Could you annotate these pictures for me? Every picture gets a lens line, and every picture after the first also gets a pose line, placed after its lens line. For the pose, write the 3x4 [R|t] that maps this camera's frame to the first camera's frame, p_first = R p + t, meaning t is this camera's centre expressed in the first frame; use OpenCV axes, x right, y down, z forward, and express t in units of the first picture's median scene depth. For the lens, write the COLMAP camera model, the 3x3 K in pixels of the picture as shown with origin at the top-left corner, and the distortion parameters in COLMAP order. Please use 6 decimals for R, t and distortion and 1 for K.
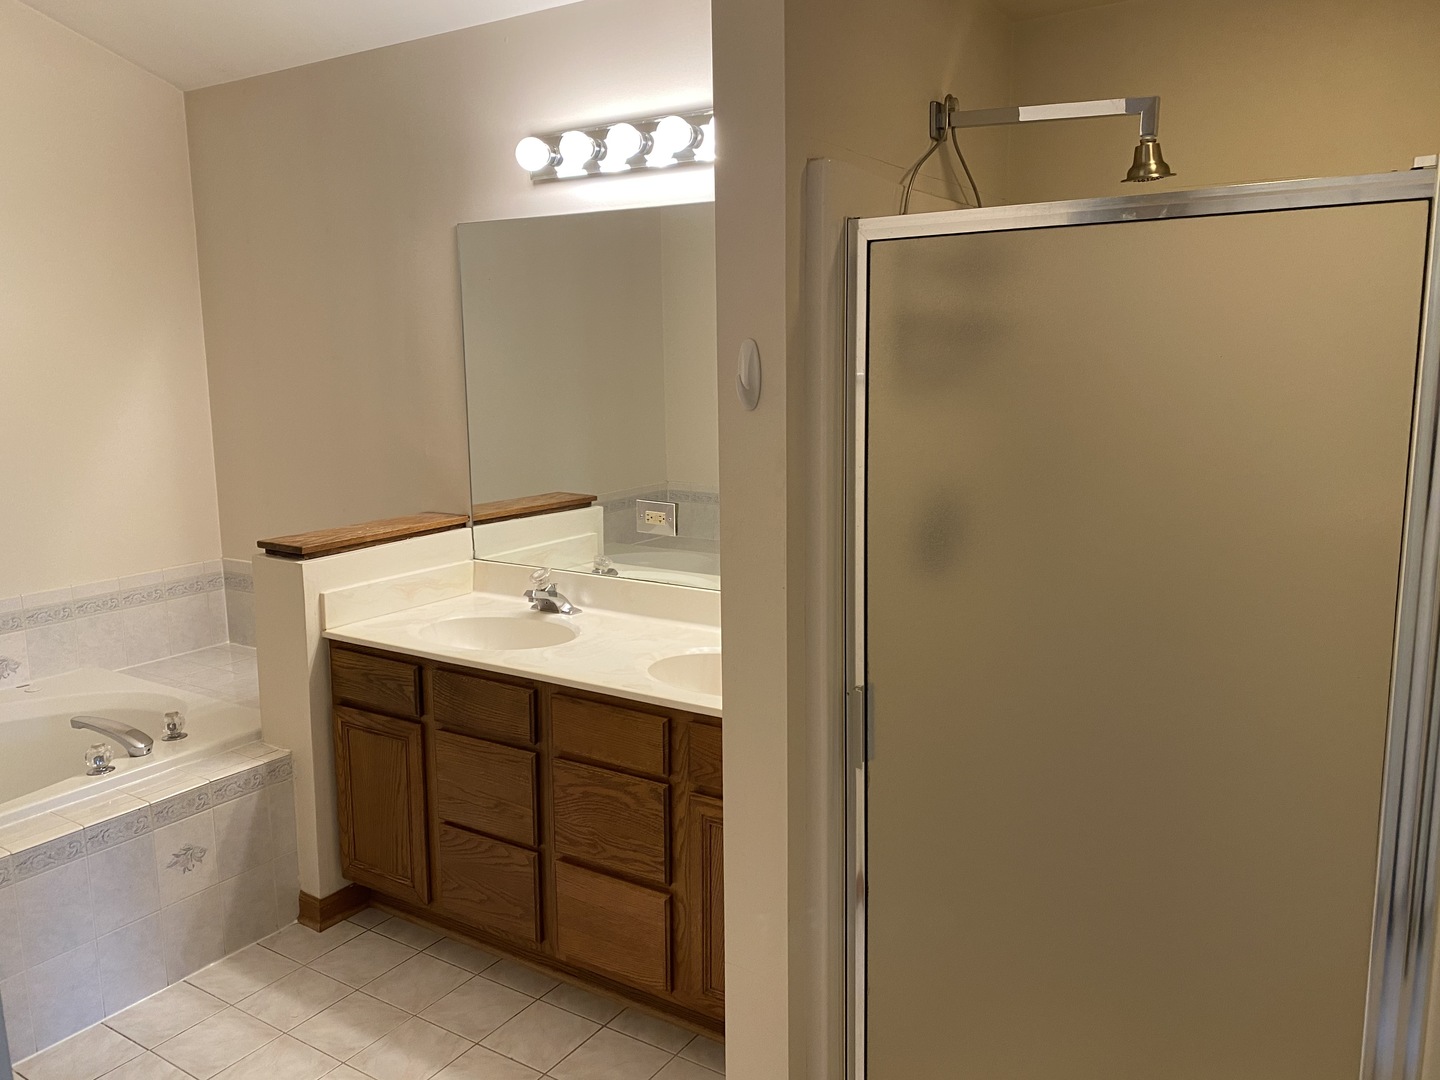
lens RADIAL K [[1103.4, 0, 721.8], [0, 1103.4, 526.2], [0, 0, 1]] dist [0.010512, -0.003894]
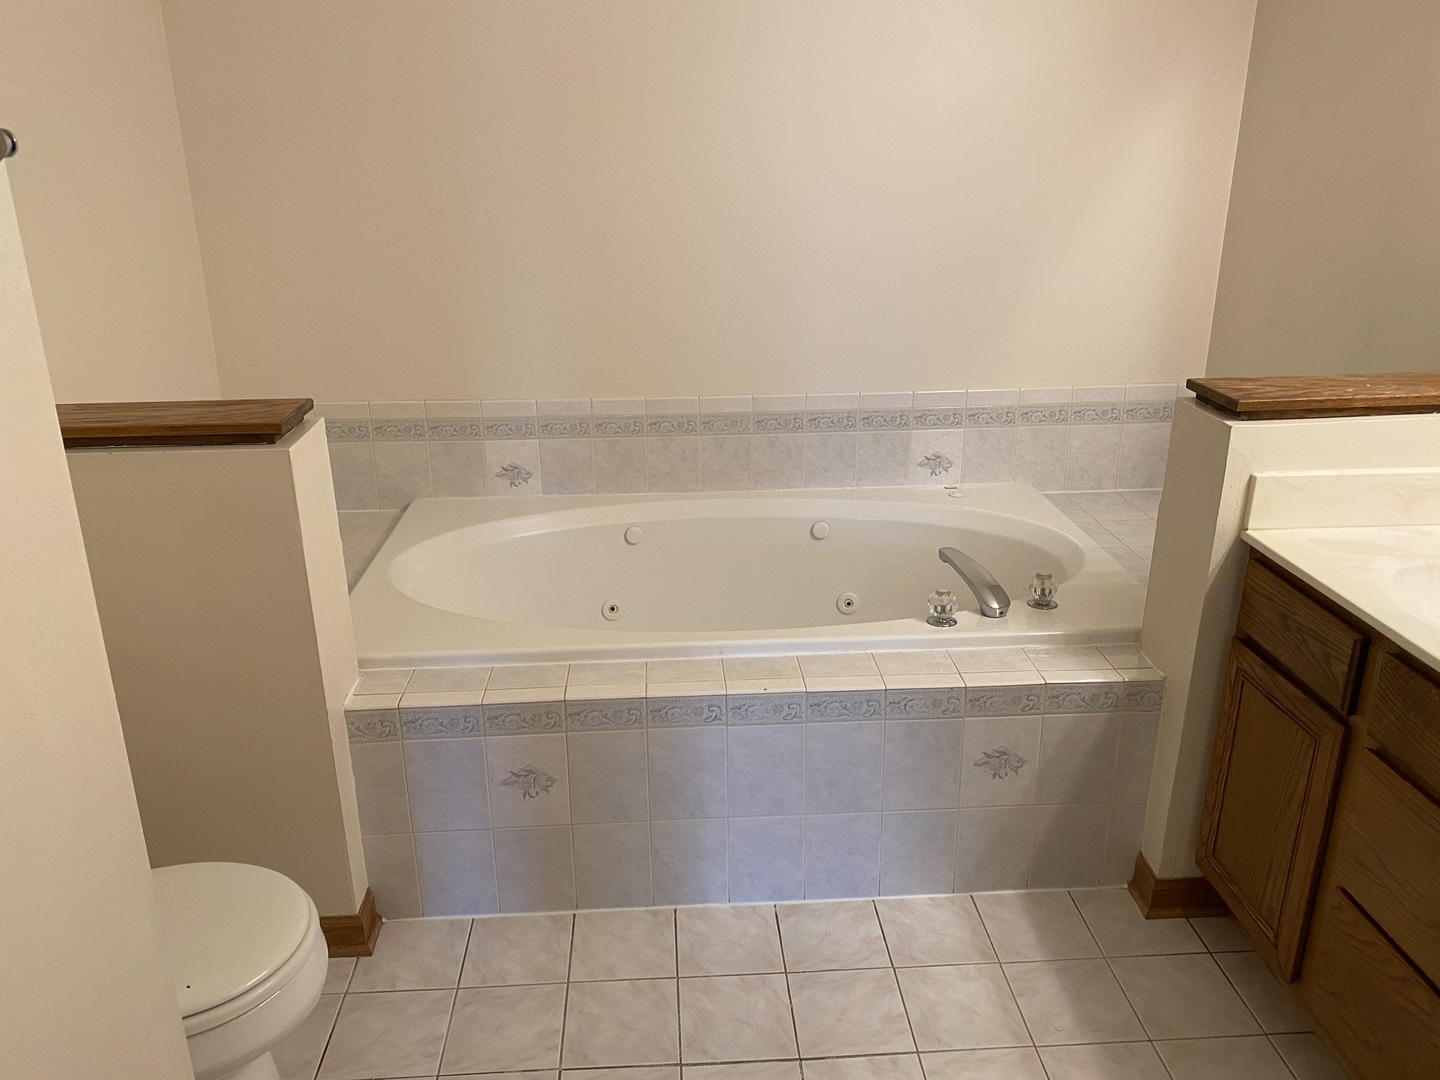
lens RADIAL K [[1103.4, 0, 721.8], [0, 1103.4, 526.2], [0, 0, 1]] dist [0.010512, -0.003894]
pose [[0.590900, 0.269122, -0.760533, -0.041183], [-0.126002, 0.961936, 0.242492, -0.029934], [0.796844, -0.047460, 0.602318, 0.355866]]
